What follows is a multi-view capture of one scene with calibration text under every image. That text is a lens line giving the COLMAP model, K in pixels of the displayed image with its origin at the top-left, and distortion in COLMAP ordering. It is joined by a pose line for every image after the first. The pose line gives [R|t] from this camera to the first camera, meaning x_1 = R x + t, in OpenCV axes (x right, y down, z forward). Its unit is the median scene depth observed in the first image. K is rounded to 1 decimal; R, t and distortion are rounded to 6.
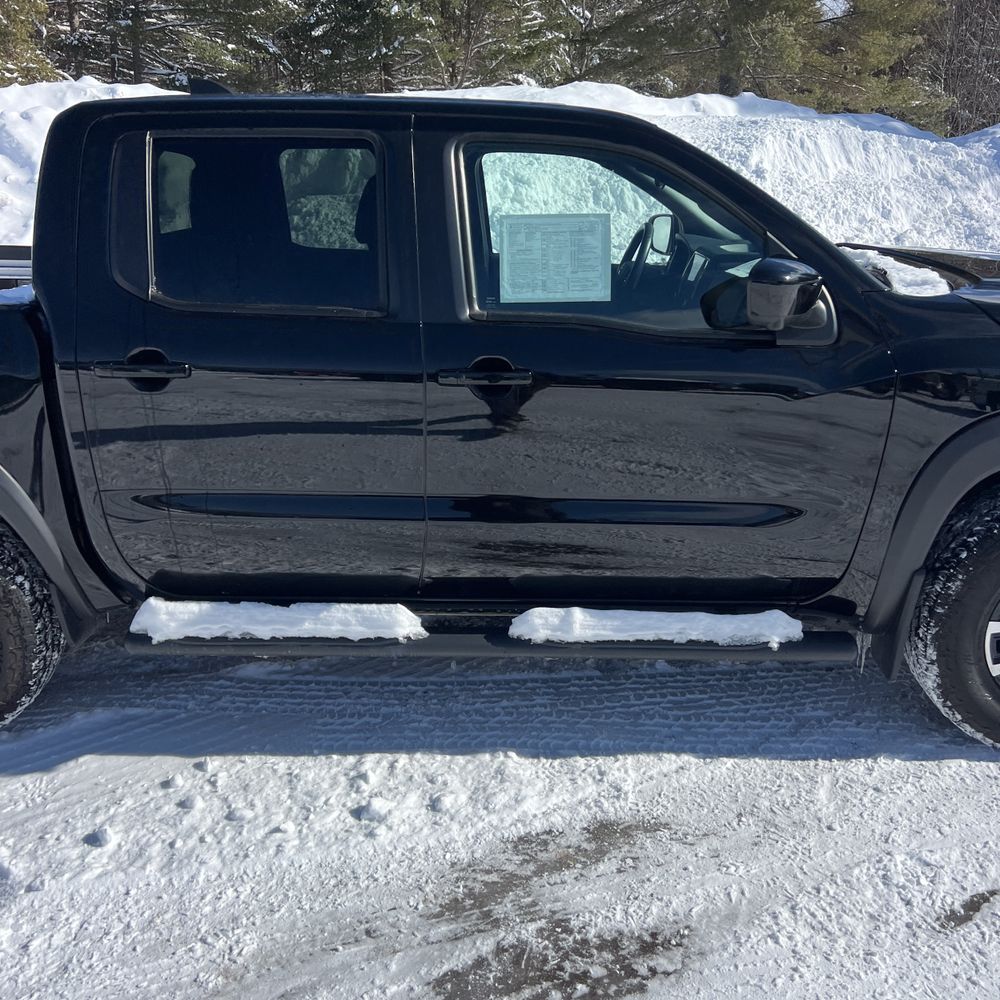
lens RADIAL K [[1008.8, 0, 518.4], [0, 1008.8, 497.9], [0, 0, 1]] dist [0.010756, 0.000000]
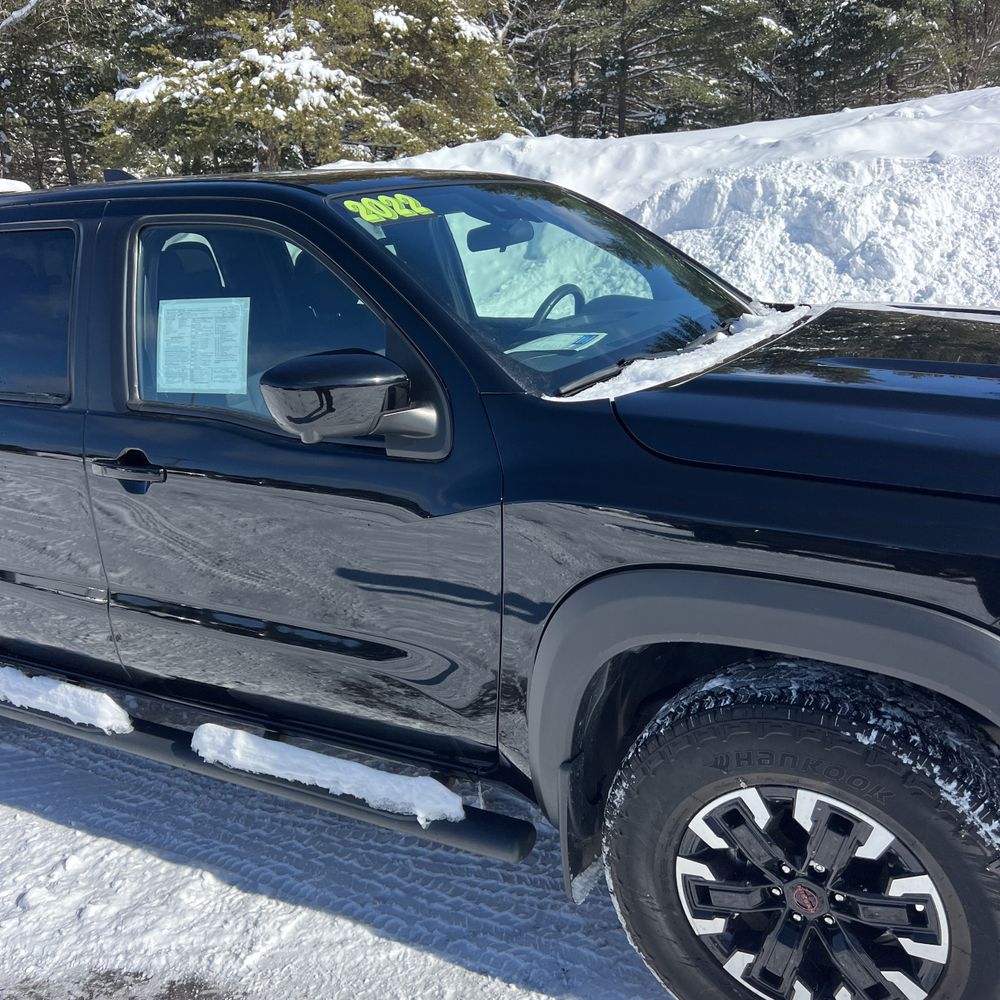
lens RADIAL K [[1008.8, 0, 527.7], [0, 1008.8, 500.8], [0, 0, 1]] dist [0.010756, 0.000000]
pose [[0.882201, 0.068503, -0.465863, 0.143274], [-0.077857, 0.996964, -0.000836, -0.023760], [0.464392, 0.037008, 0.884856, 0.066864]]
